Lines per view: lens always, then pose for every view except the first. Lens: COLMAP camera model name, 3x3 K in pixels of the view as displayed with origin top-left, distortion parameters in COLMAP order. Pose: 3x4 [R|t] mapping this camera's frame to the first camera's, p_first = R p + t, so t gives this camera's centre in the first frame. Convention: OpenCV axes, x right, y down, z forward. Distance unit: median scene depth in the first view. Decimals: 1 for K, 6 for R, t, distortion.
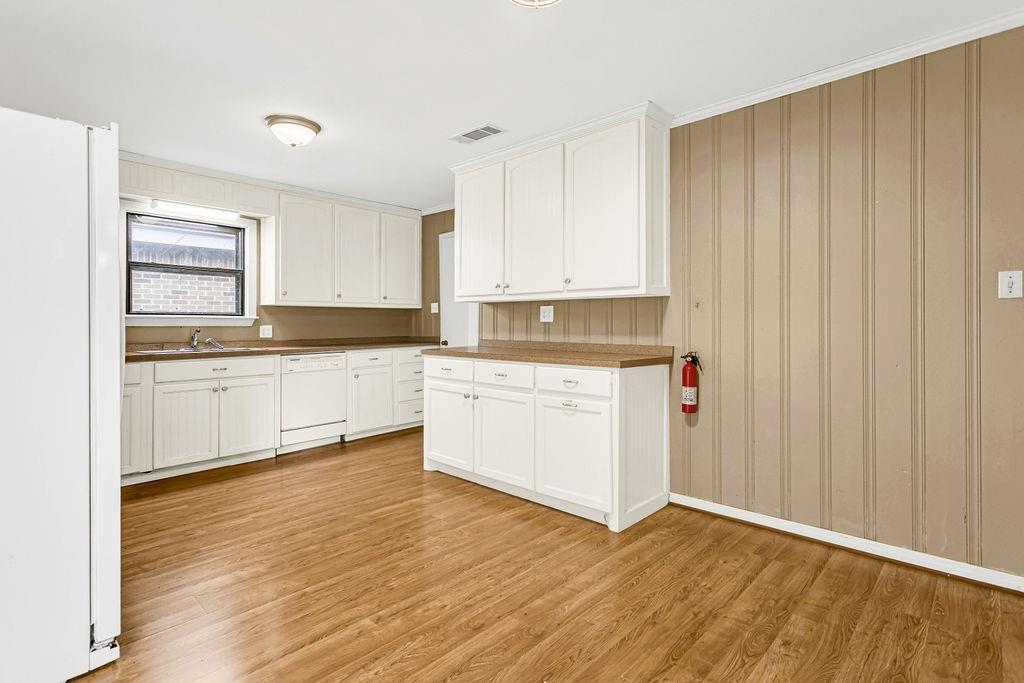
lens RADIAL K [[491.4, 0, 529.8], [0, 491.4, 325.7], [0, 0, 1]] dist [-0.002481, 0.000653]
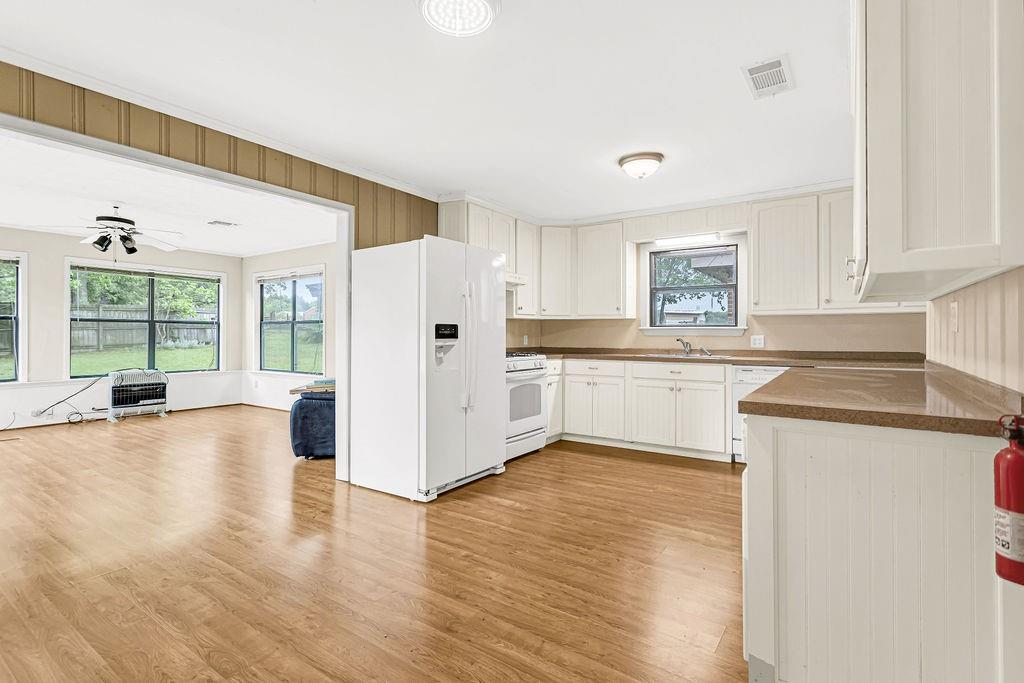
lens RADIAL K [[491.4, 0, 510.6], [0, 491.4, 333.1], [0, 0, 1]] dist [-0.002481, 0.000653]
pose [[0.135418, 0.000801, -0.990788, 0.669812], [-0.004014, 0.999992, 0.000260, -0.006226], [0.990780, 0.003942, 0.135420, 0.605815]]
